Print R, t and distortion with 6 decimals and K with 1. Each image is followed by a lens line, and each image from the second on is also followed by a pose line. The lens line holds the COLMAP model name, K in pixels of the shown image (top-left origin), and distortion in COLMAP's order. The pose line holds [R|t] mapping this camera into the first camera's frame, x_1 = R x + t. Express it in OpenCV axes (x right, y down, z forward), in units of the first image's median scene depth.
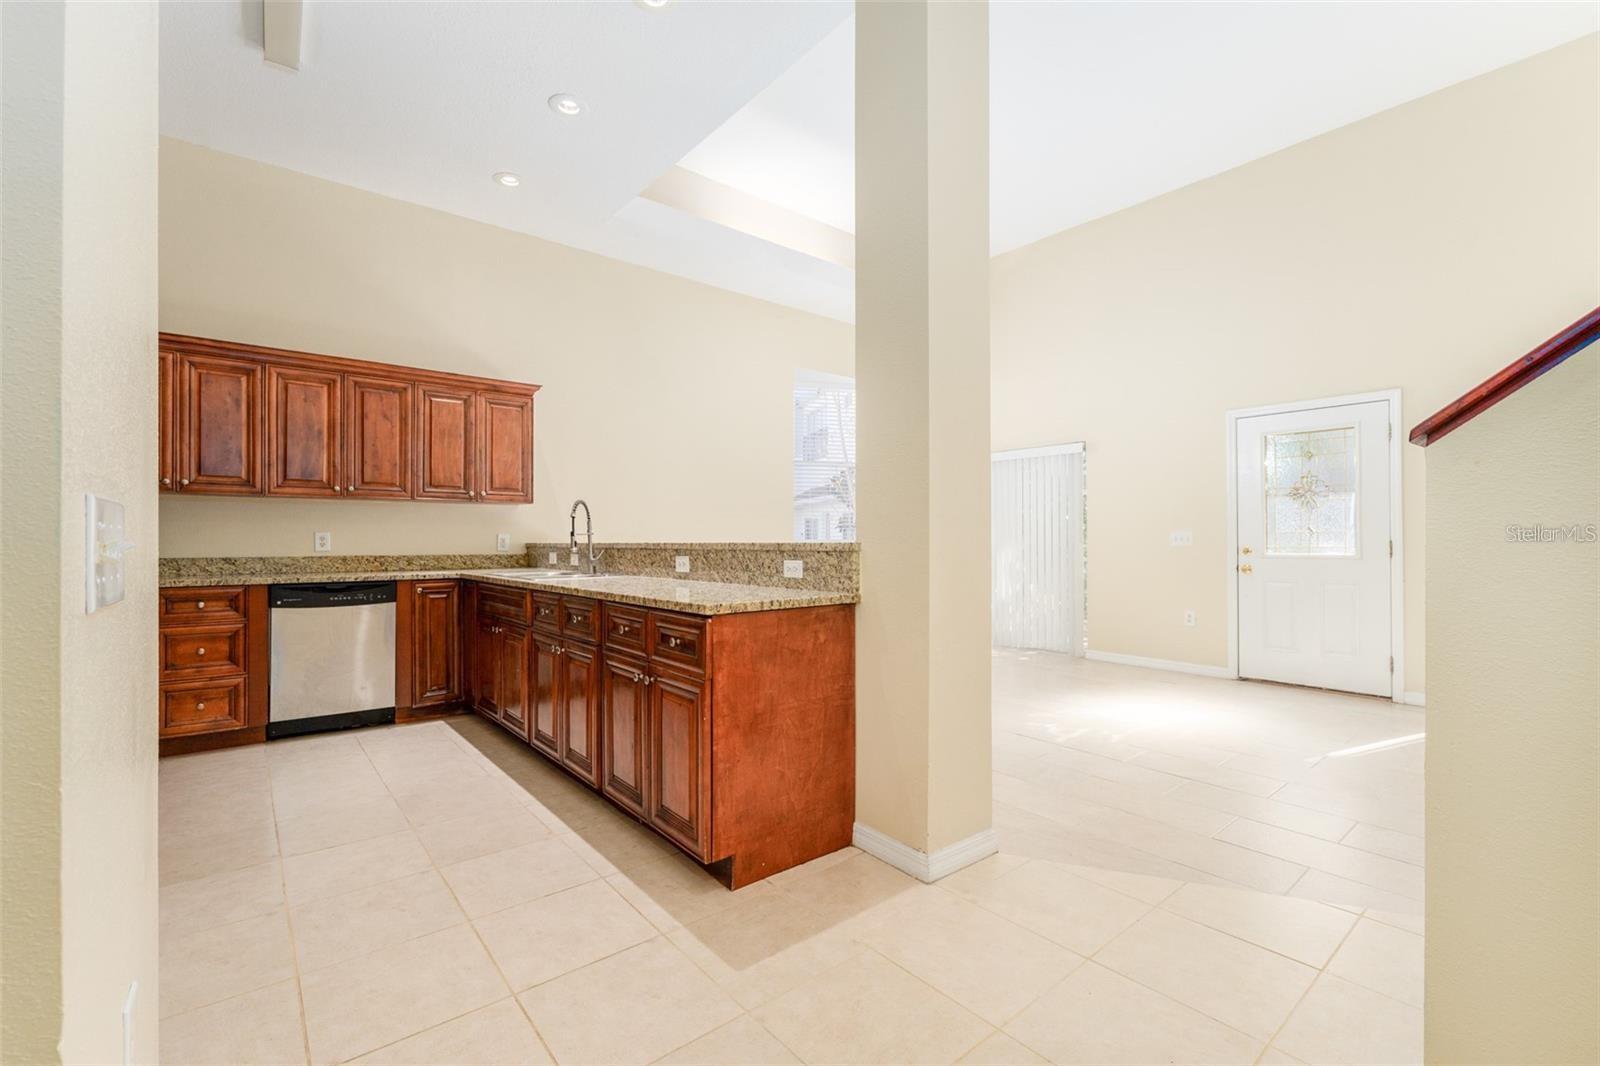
lens RADIAL K [[673.4, 0, 788.2], [0, 673.4, 533.4], [0, 0, 1]] dist [-0.002221, -0.000651]
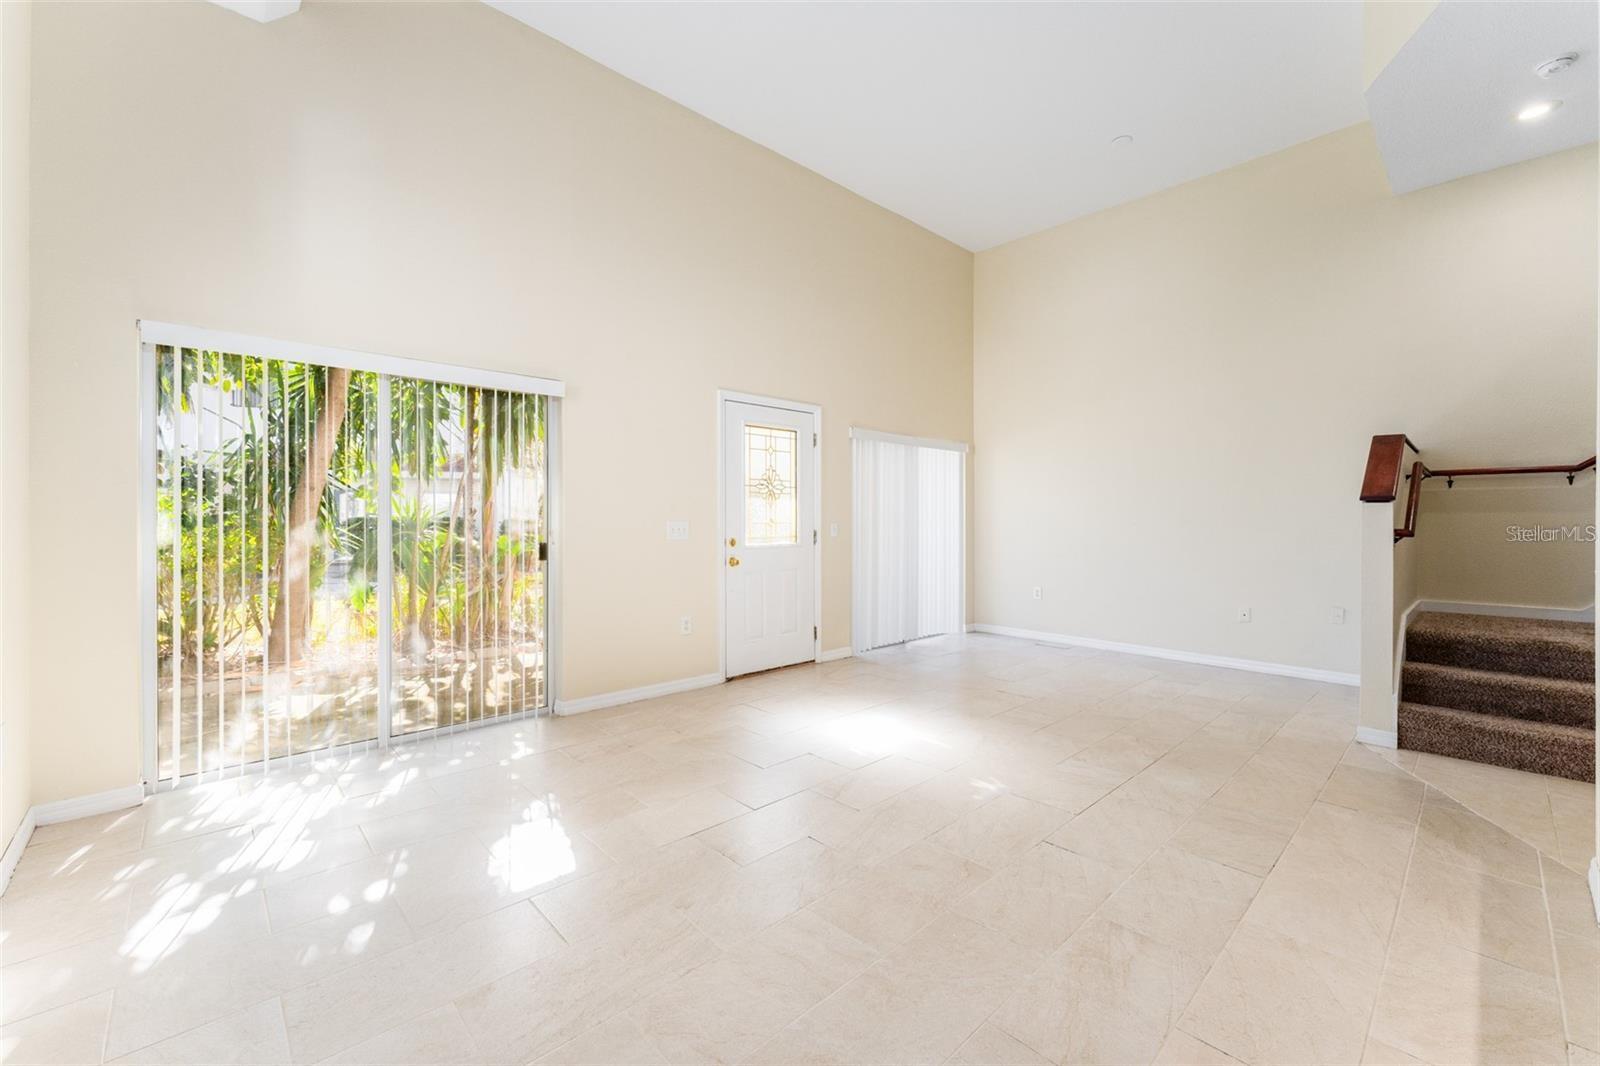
lens RADIAL K [[652.7, 0, 785.4], [0, 652.7, 529.2], [0, 0, 1]] dist [0.001237, 0.000001]
pose [[-0.052462, -0.010861, 0.998564, -0.329481], [-0.006376, 0.999924, 0.010540, -0.003318], [-0.998603, -0.005814, -0.052527, 1.402704]]
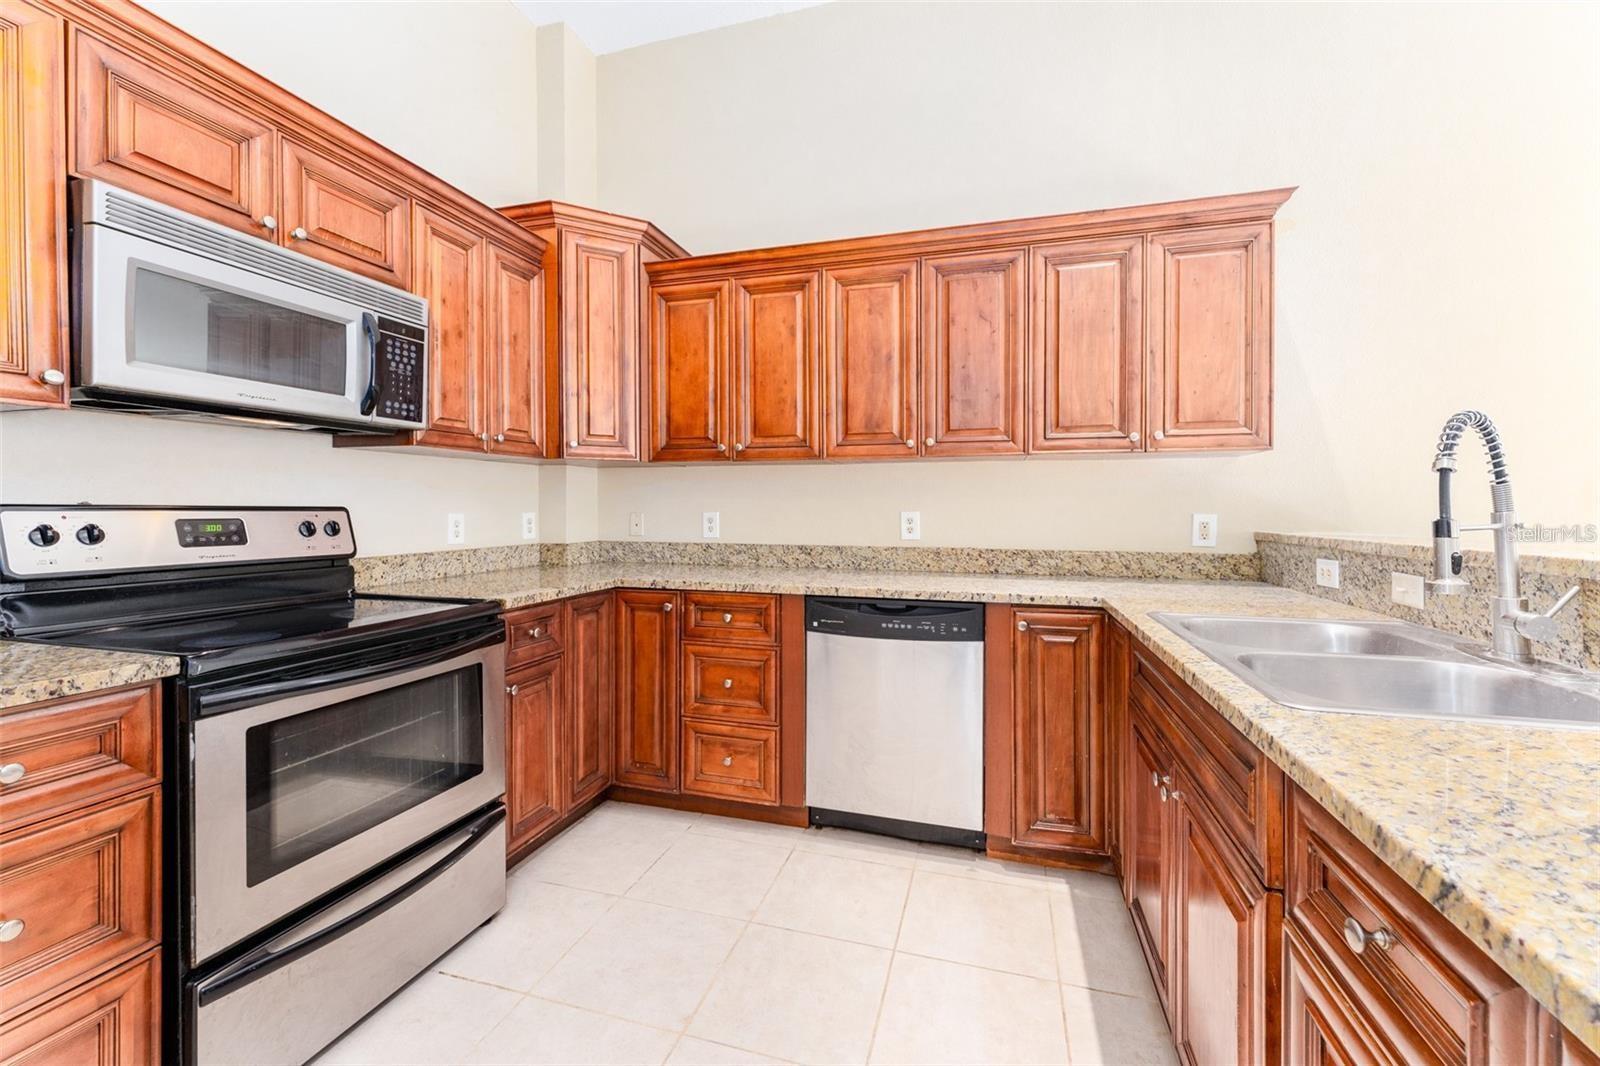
lens RADIAL K [[652.7, 0, 790.8], [0, 652.7, 510.7], [0, 0, 1]] dist [0.001237, 0.000001]
pose [[0.551387, 0.005802, -0.834229, -0.256116], [0.005320, 0.999931, 0.010472, -0.012309], [0.834232, -0.010212, 0.551318, 0.651109]]
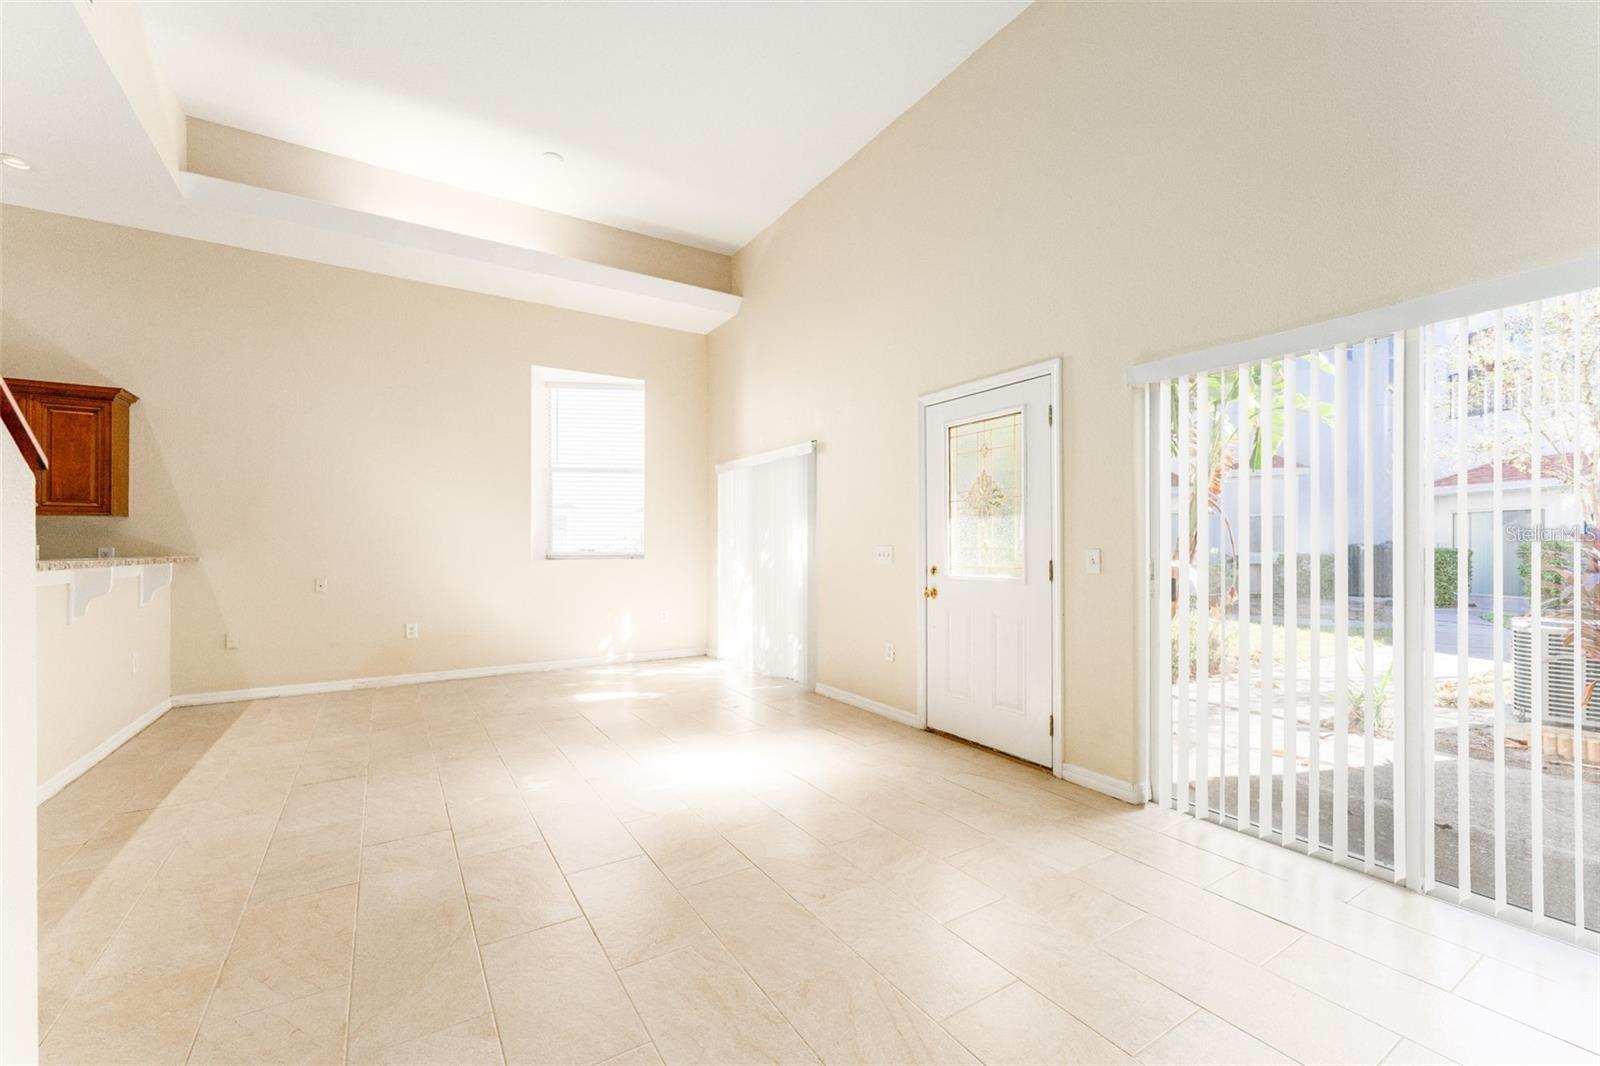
lens RADIAL K [[652.7, 0, 794.2], [0, 652.7, 536.6], [0, 0, 1]] dist [0.001237, 0.000001]
pose [[0.991540, 0.000650, -0.129799, 0.889802], [-0.001378, 0.999984, -0.005519, -0.014511], [0.129794, 0.005651, 0.991525, 0.298769]]
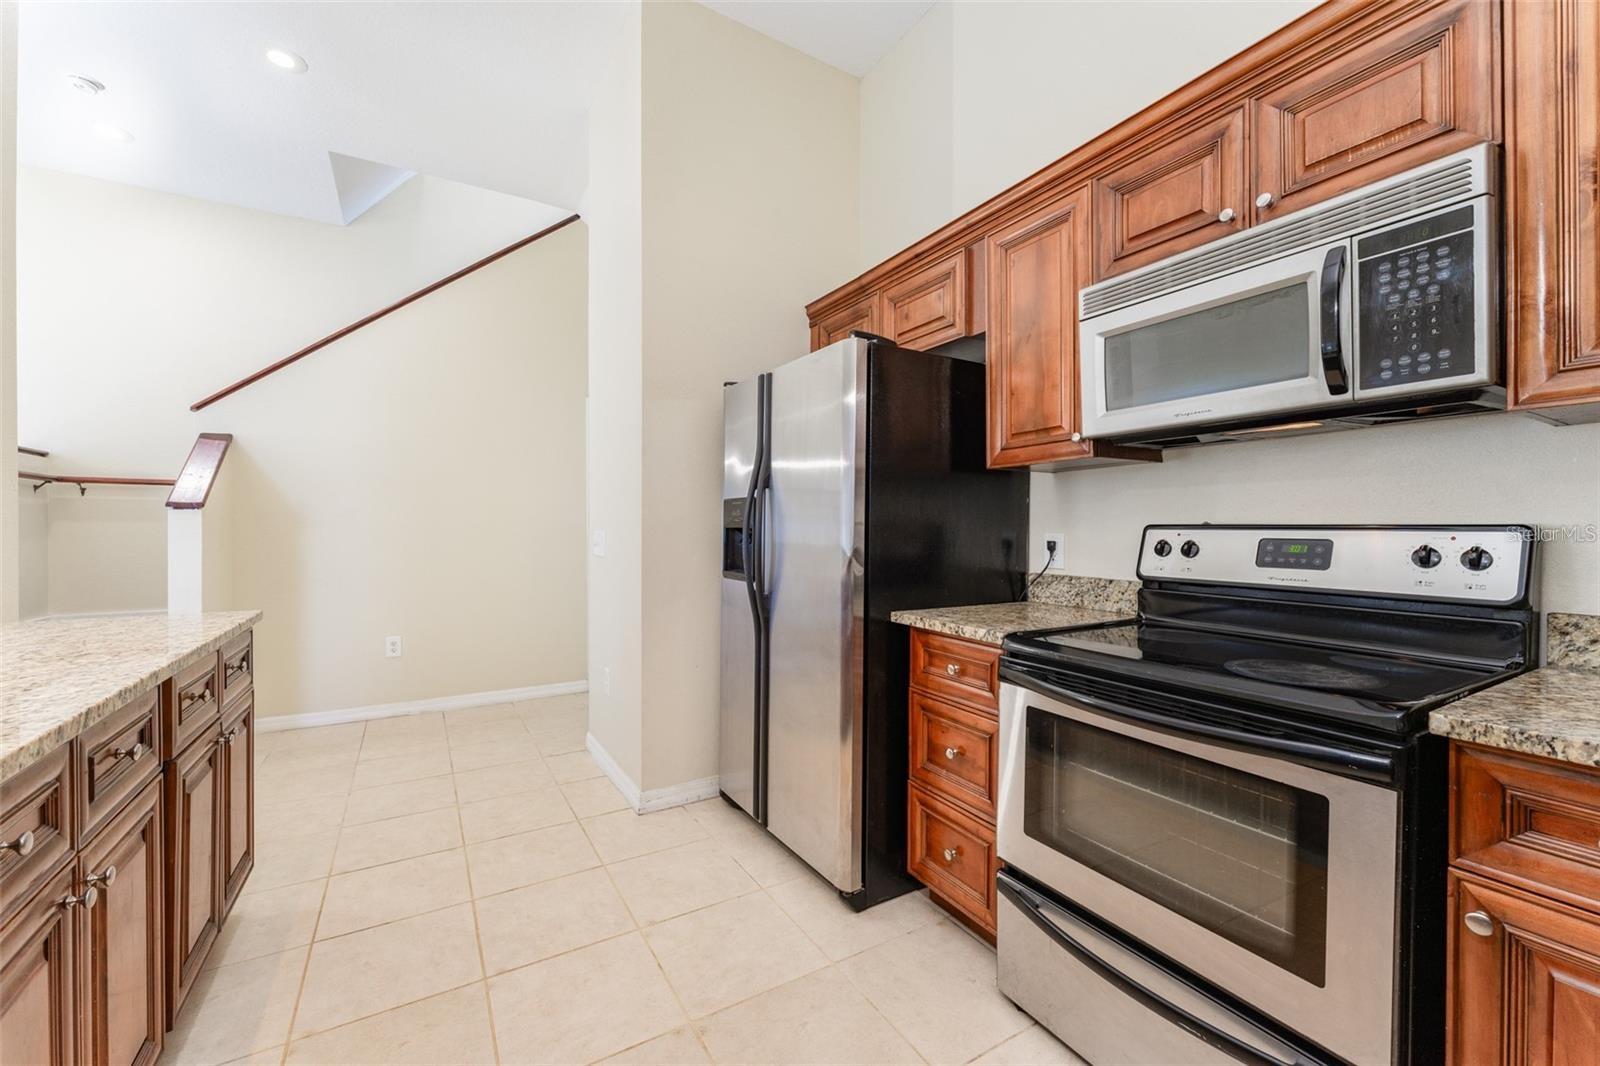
lens RADIAL K [[652.7, 0, 784.7], [0, 652.7, 533.4], [0, 0, 1]] dist [0.001237, 0.000001]
pose [[-0.987864, 0.000041, 0.155321, -0.610761], [-0.000081, 1.000000, -0.000784, -0.006974], [-0.155321, -0.000787, -0.987864, 1.043400]]
